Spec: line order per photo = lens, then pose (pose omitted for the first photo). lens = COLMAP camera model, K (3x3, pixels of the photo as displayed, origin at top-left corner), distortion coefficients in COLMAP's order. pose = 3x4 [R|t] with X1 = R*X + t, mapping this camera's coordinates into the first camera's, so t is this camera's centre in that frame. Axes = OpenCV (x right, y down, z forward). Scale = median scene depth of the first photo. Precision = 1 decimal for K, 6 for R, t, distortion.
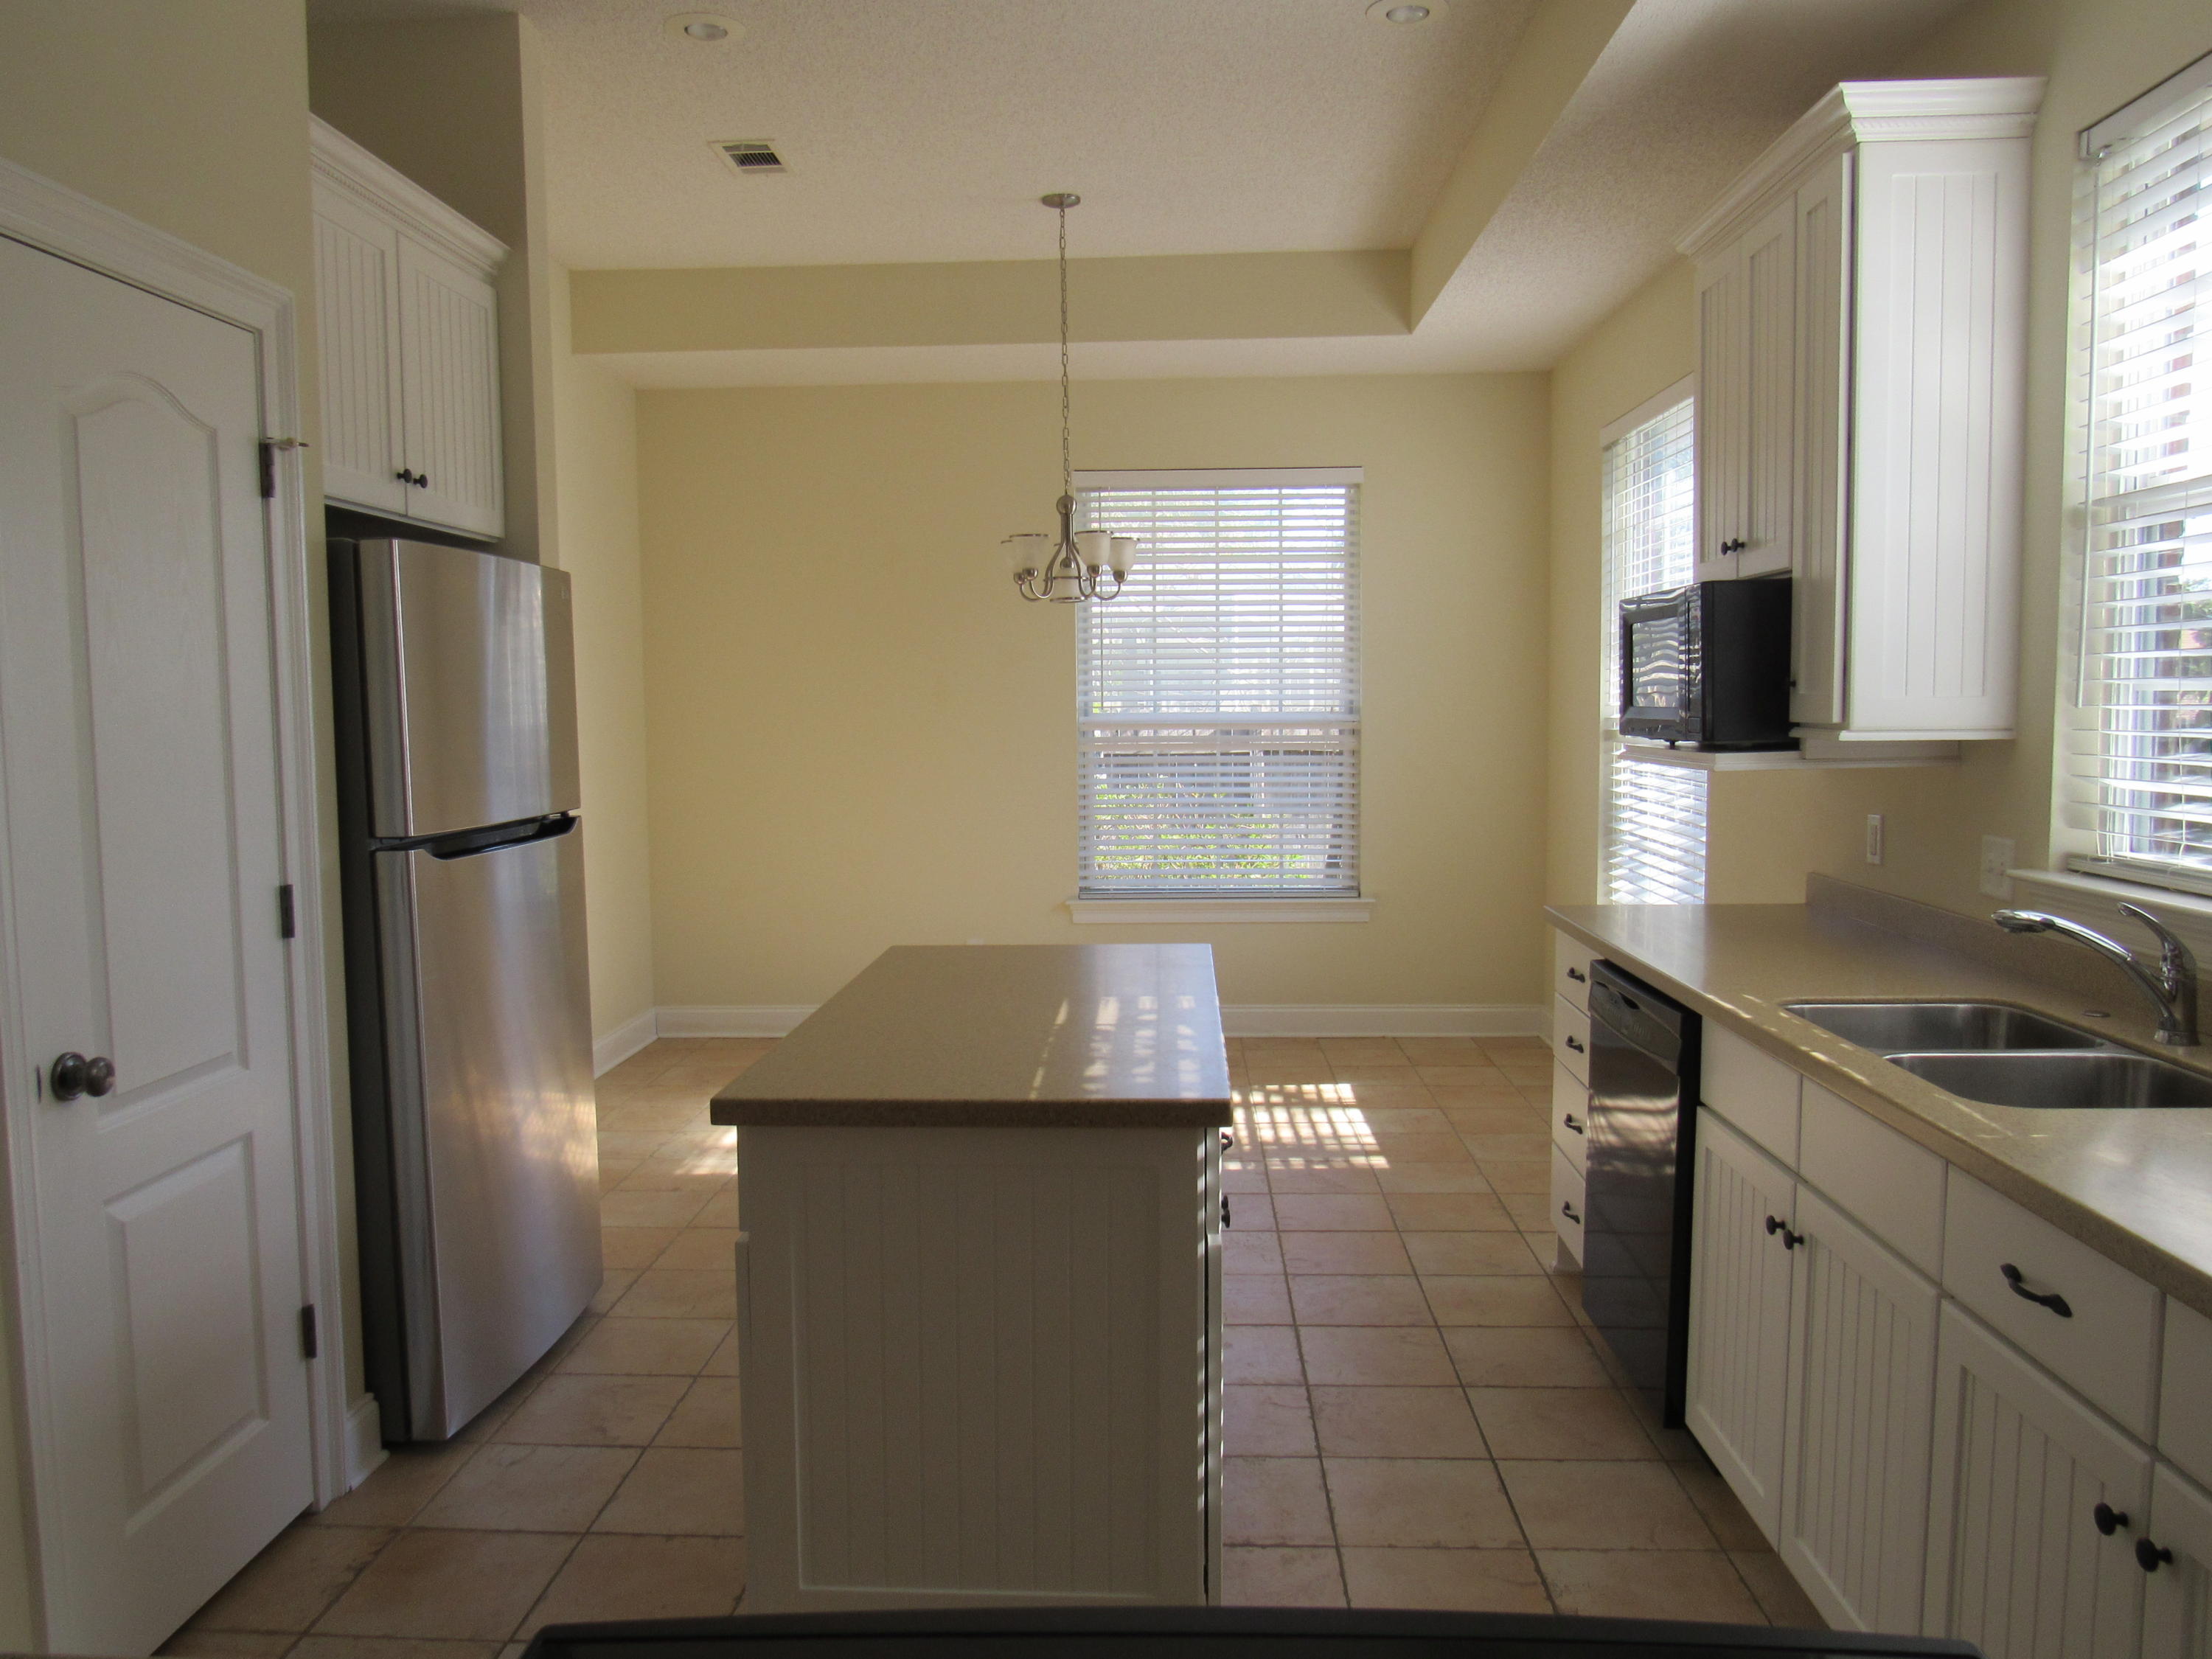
lens RADIAL K [[1614.6, 0, 1101.7], [0, 1614.6, 818.5], [0, 0, 1]] dist [-0.002952, 0.000203]
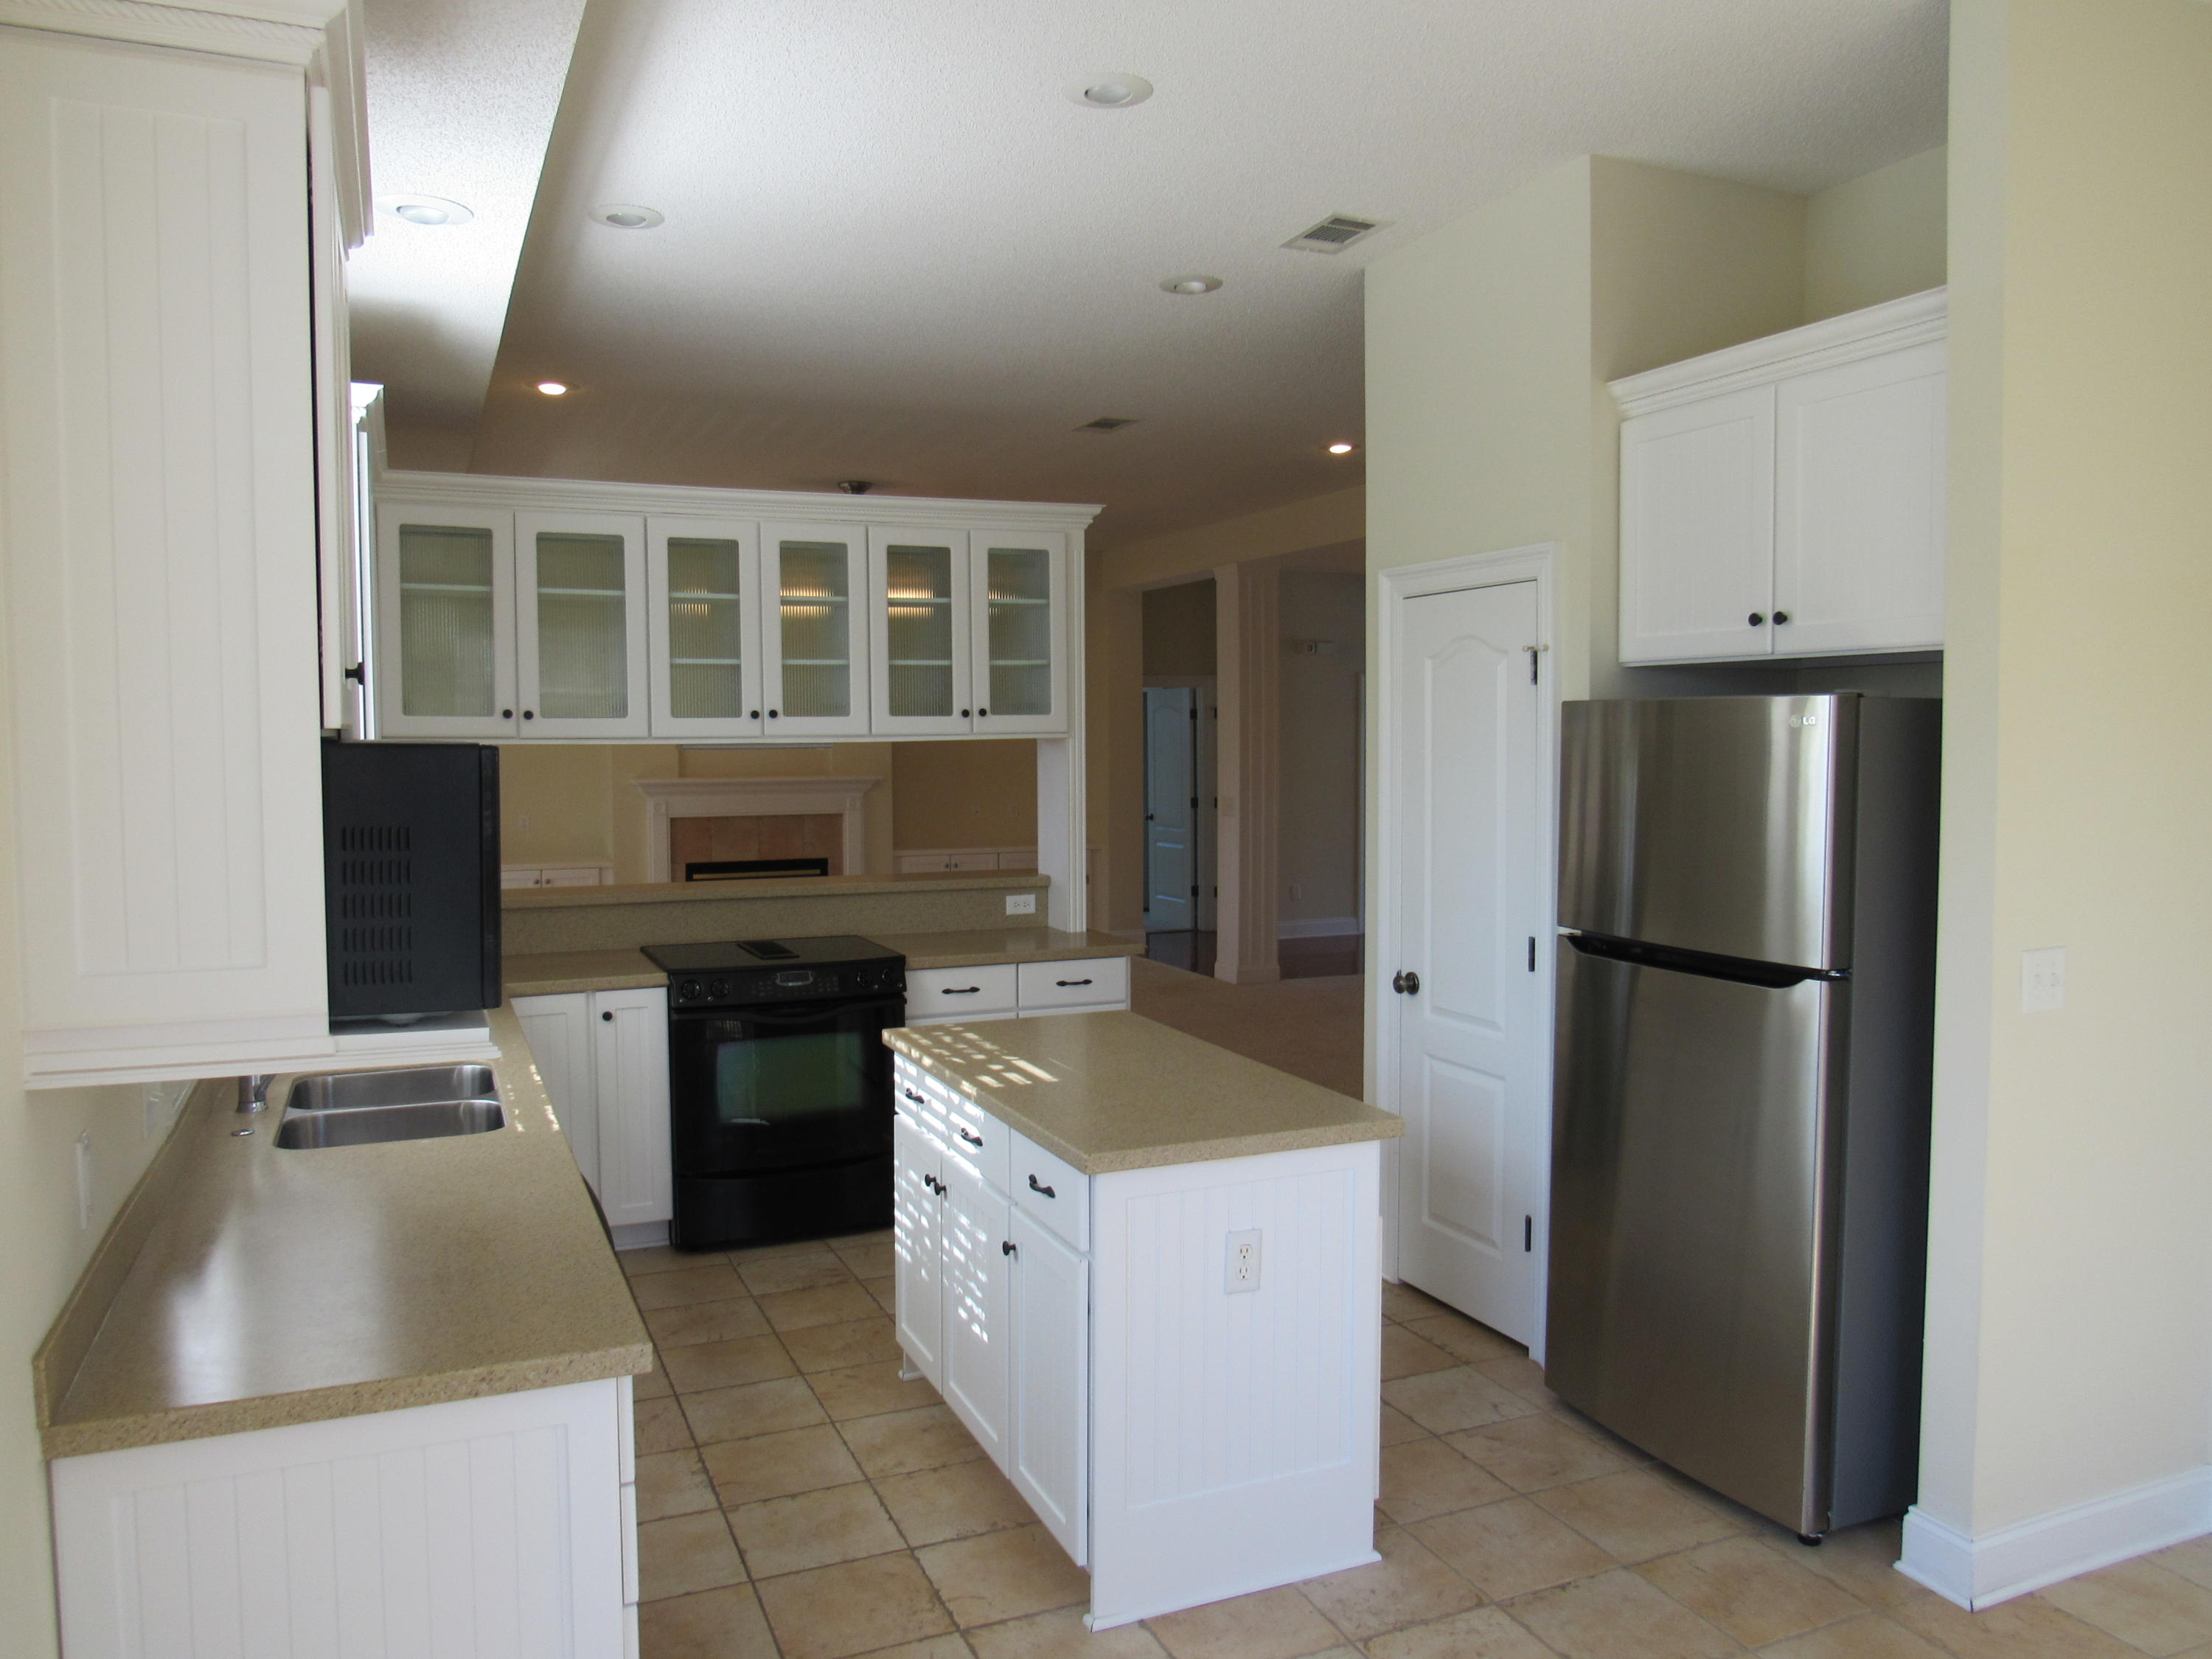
lens RADIAL K [[1601.8, 0, 1095.6], [0, 1601.8, 827.6], [0, 0, 1]] dist [-0.032029, 0.006711]
pose [[-0.898197, 0.039059, -0.437854, 0.494234], [-0.020508, 0.991237, 0.130494, -0.237641], [0.439114, 0.126189, -0.889525, 2.034546]]
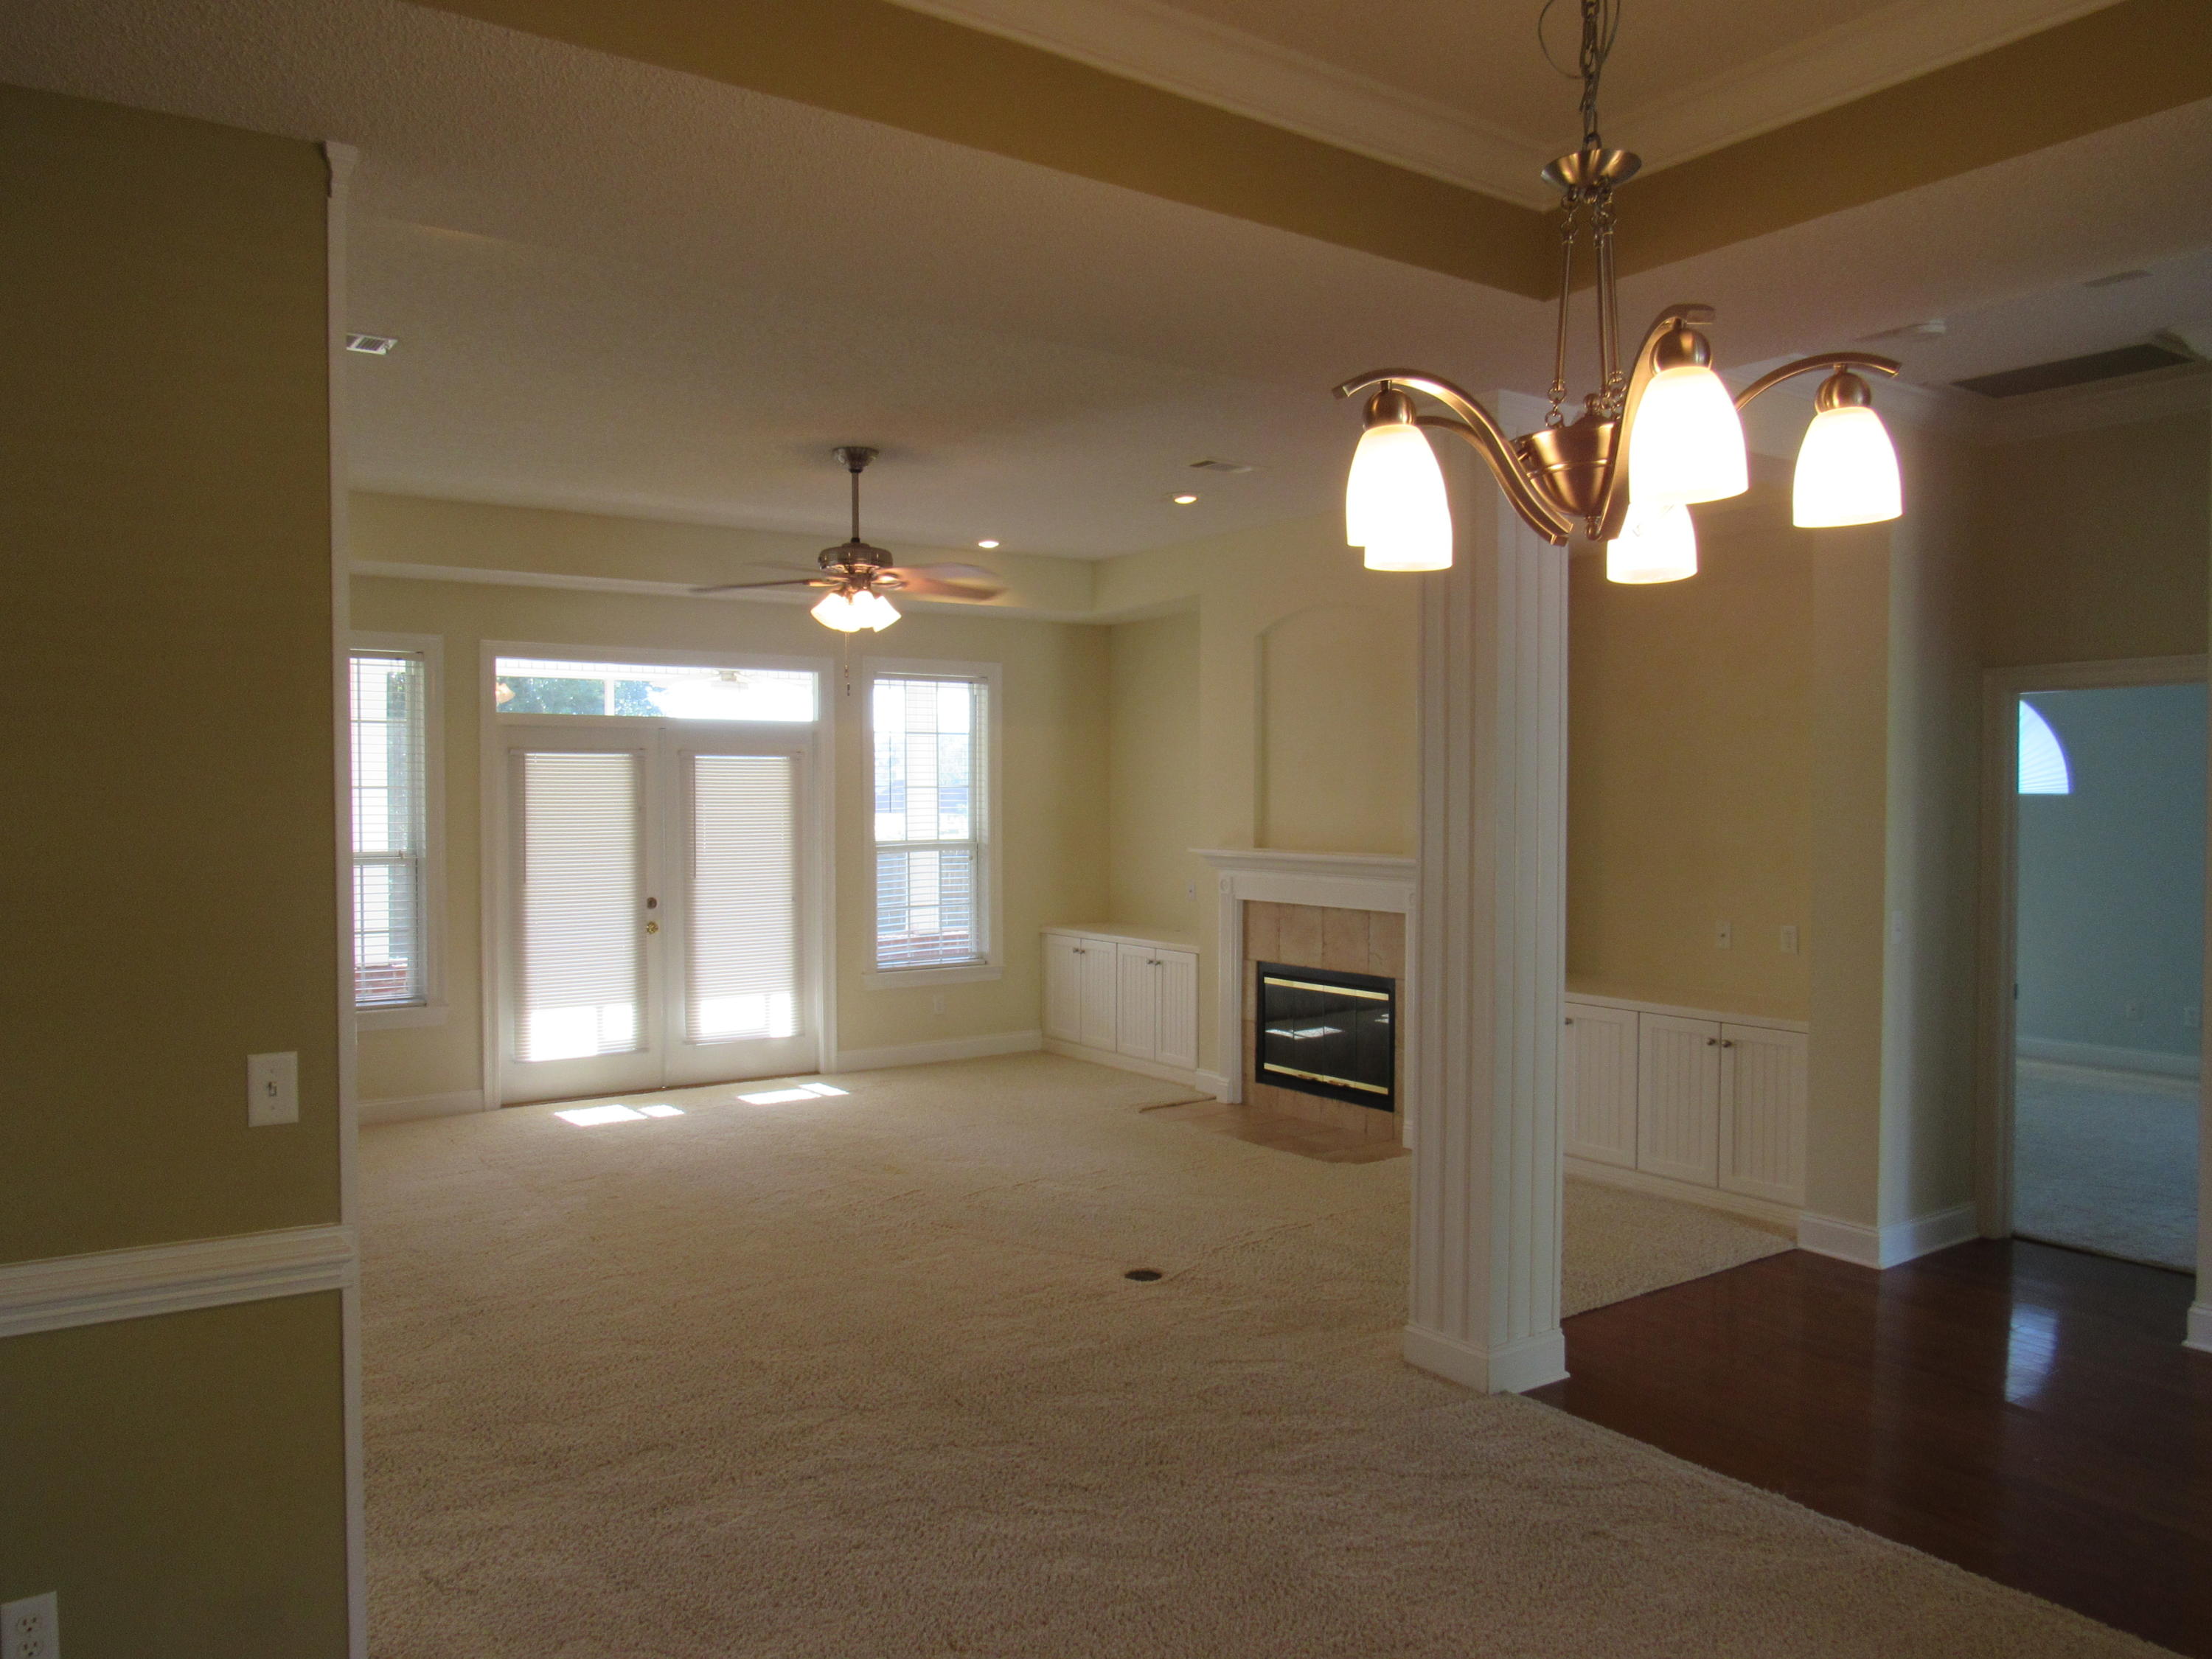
lens RADIAL K [[1585.5, 0, 1106.0], [0, 1585.5, 829.5], [0, 0, 1]] dist [-0.051896, 0.002305]
pose [[-0.610701, -0.009327, 0.791806, -2.390588], [0.065162, 0.995947, 0.061990, -0.070907], [-0.789175, 0.089453, -0.607619, 0.161784]]
